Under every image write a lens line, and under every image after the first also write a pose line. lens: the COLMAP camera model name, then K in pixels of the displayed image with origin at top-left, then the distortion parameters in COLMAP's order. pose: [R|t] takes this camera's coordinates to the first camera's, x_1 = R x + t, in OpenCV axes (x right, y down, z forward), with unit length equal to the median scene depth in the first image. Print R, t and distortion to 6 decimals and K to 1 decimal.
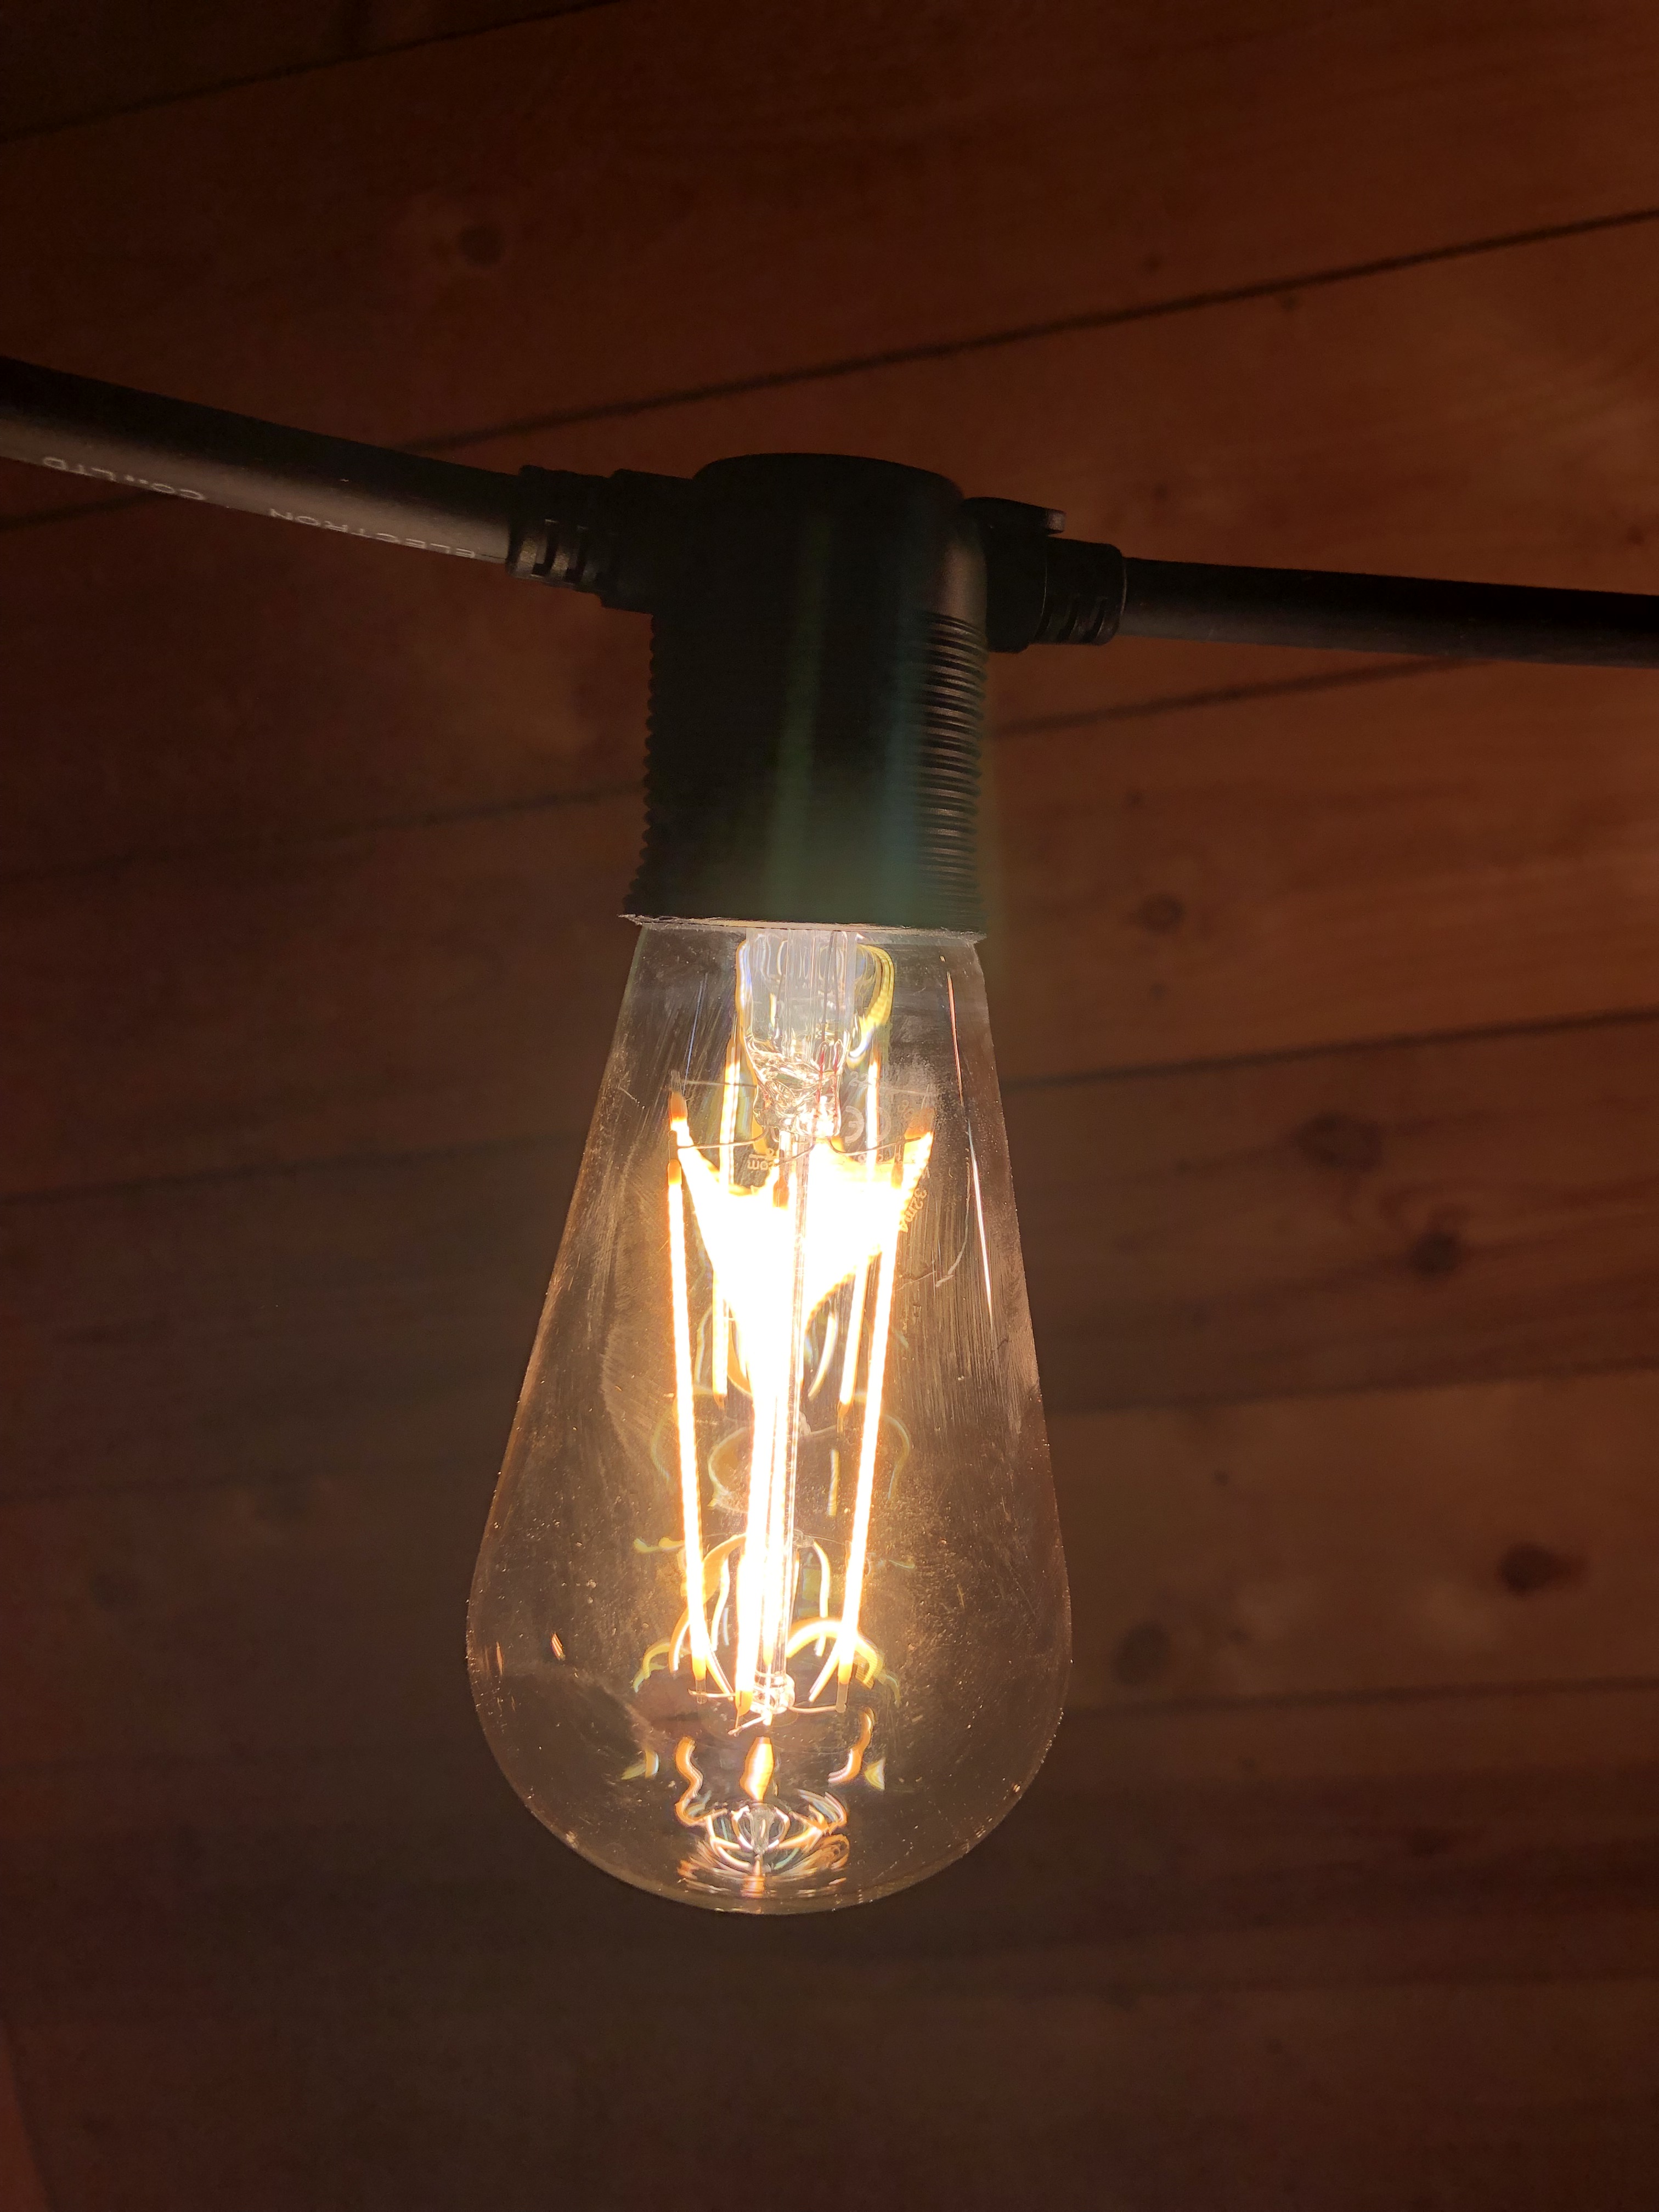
lens RADIAL K [[1863.7, 0, 845.4], [0, 1863.7, 1091.7], [0, 0, 1]] dist [0.007694, -0.011034]
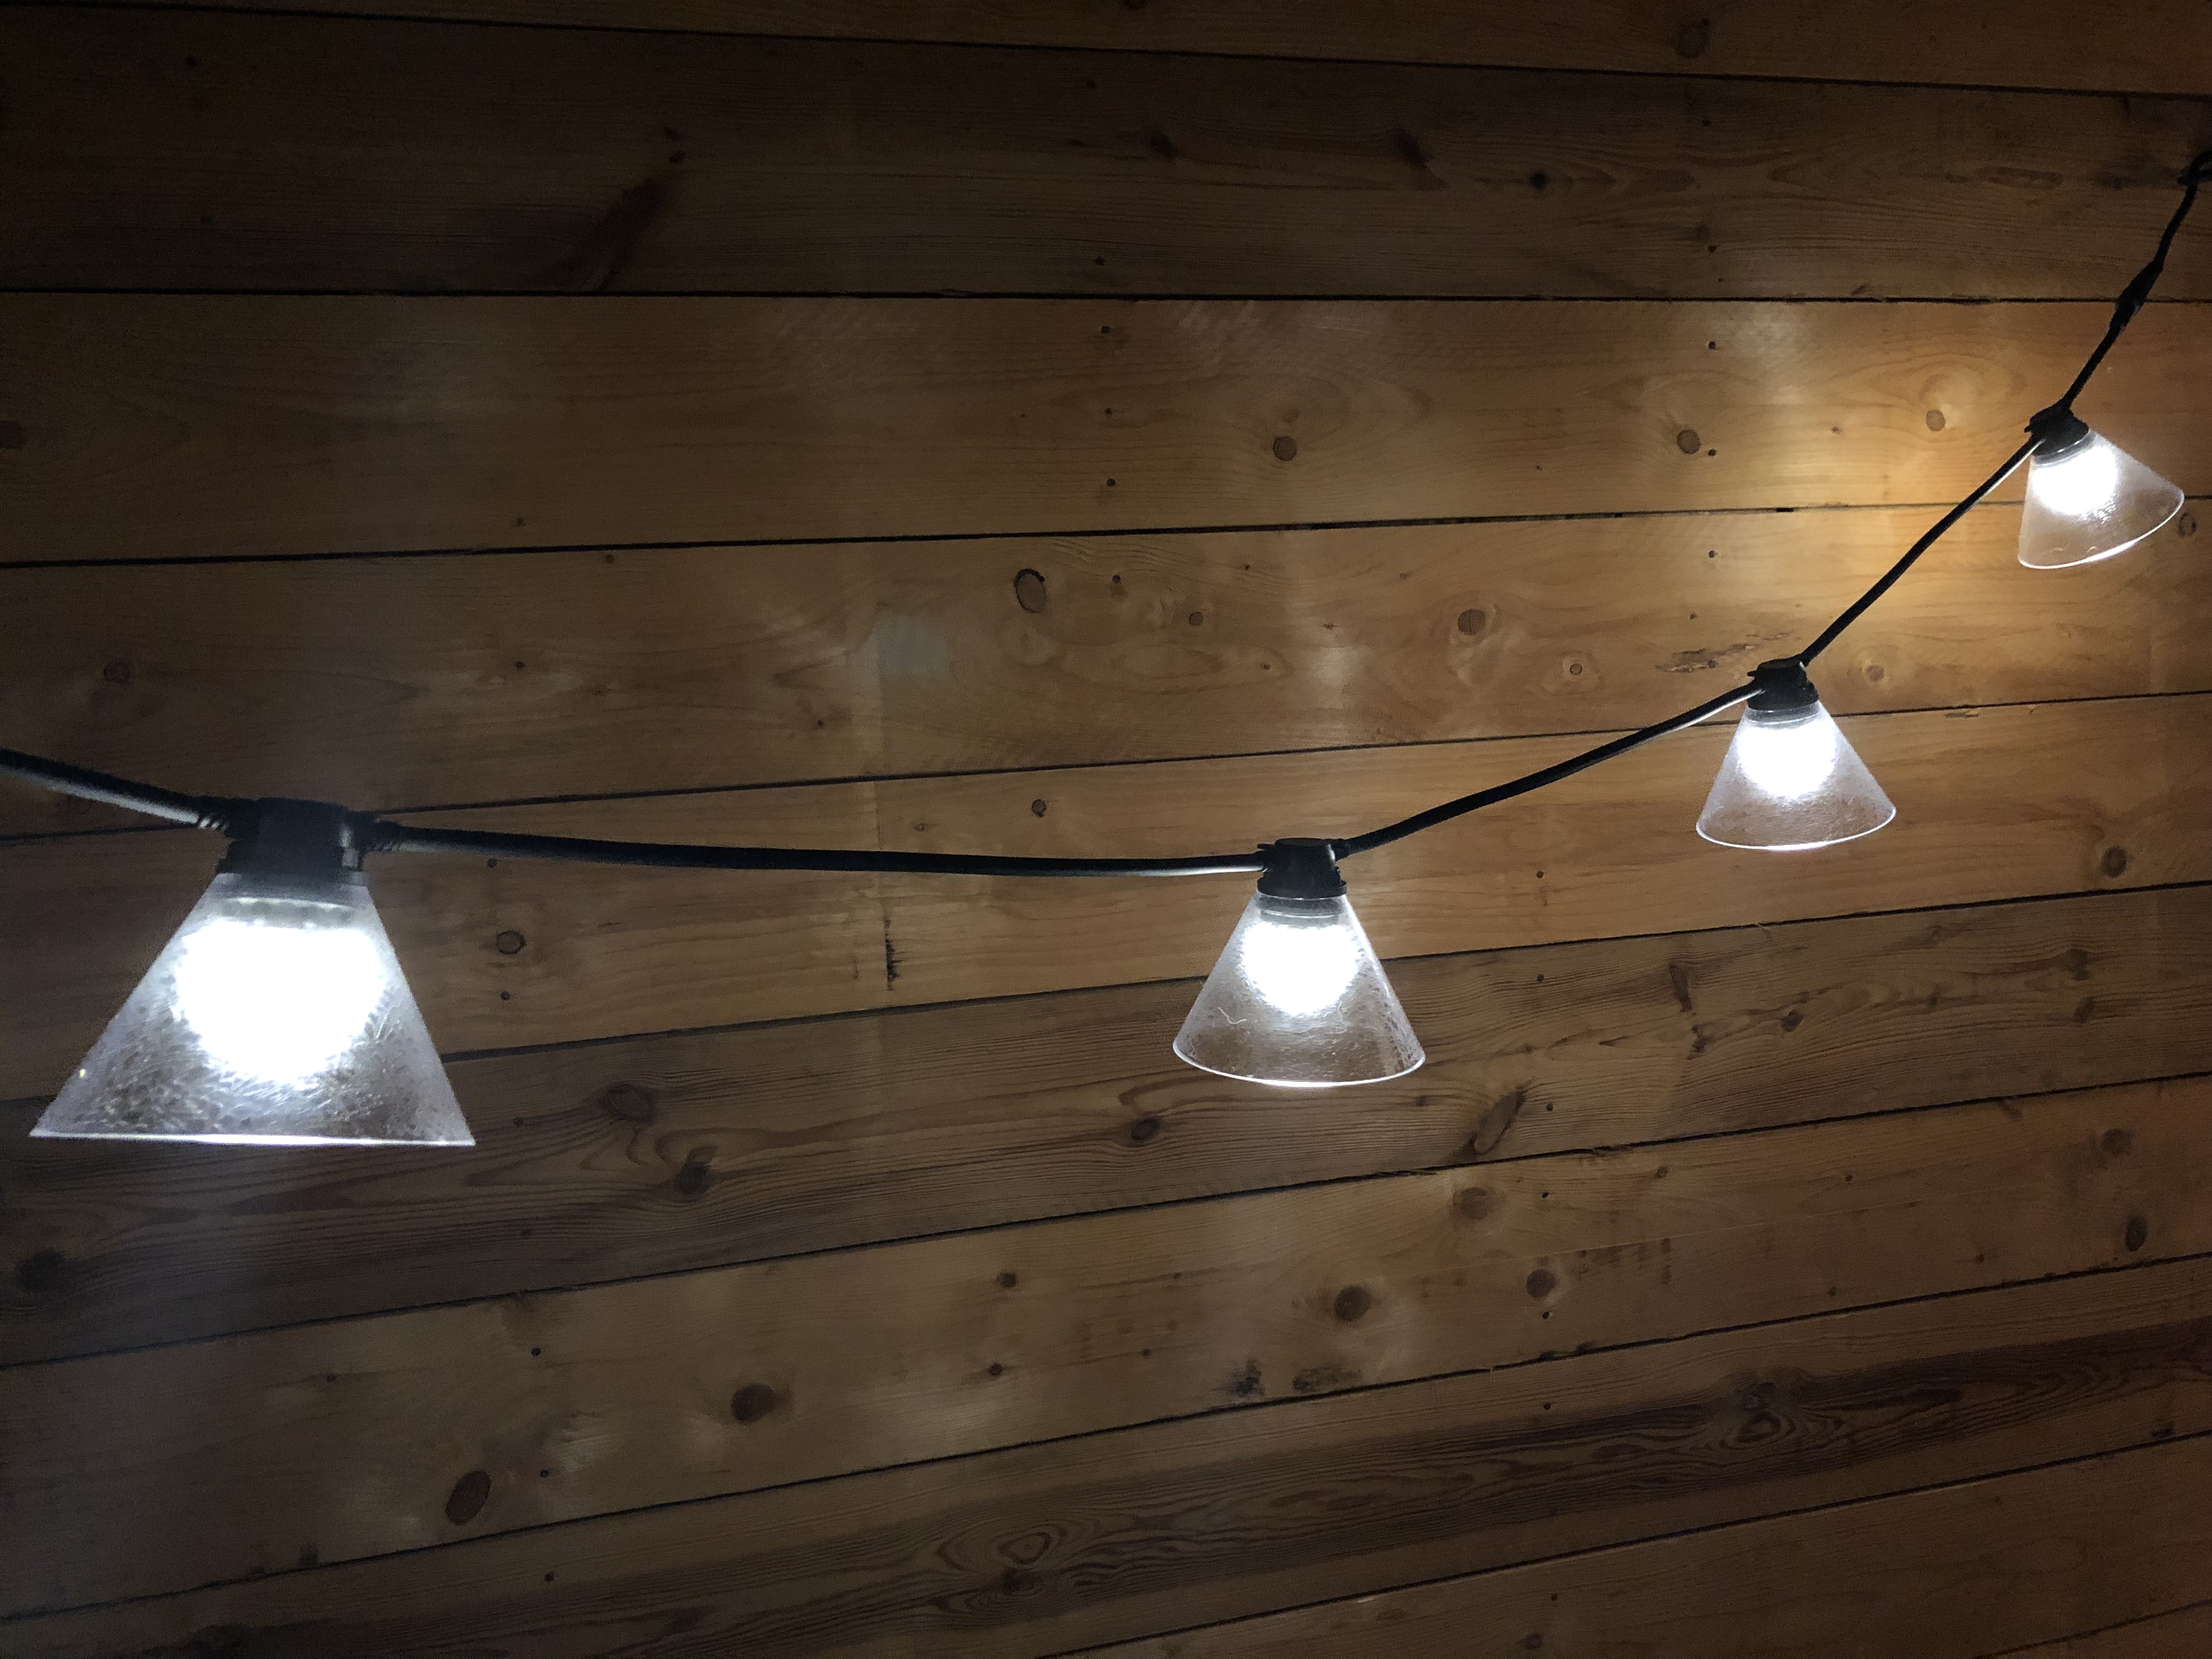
lens RADIAL K [[1863.7, 0, 1151.9], [0, 1863.7, 815.3], [0, 0, 1]] dist [0.007694, -0.011034]
pose [[0.897441, 0.067098, 0.436002, -0.021077], [0.006637, 0.986199, -0.165433, 0.050396], [-0.441085, 0.151360, 0.884610, -0.522355]]
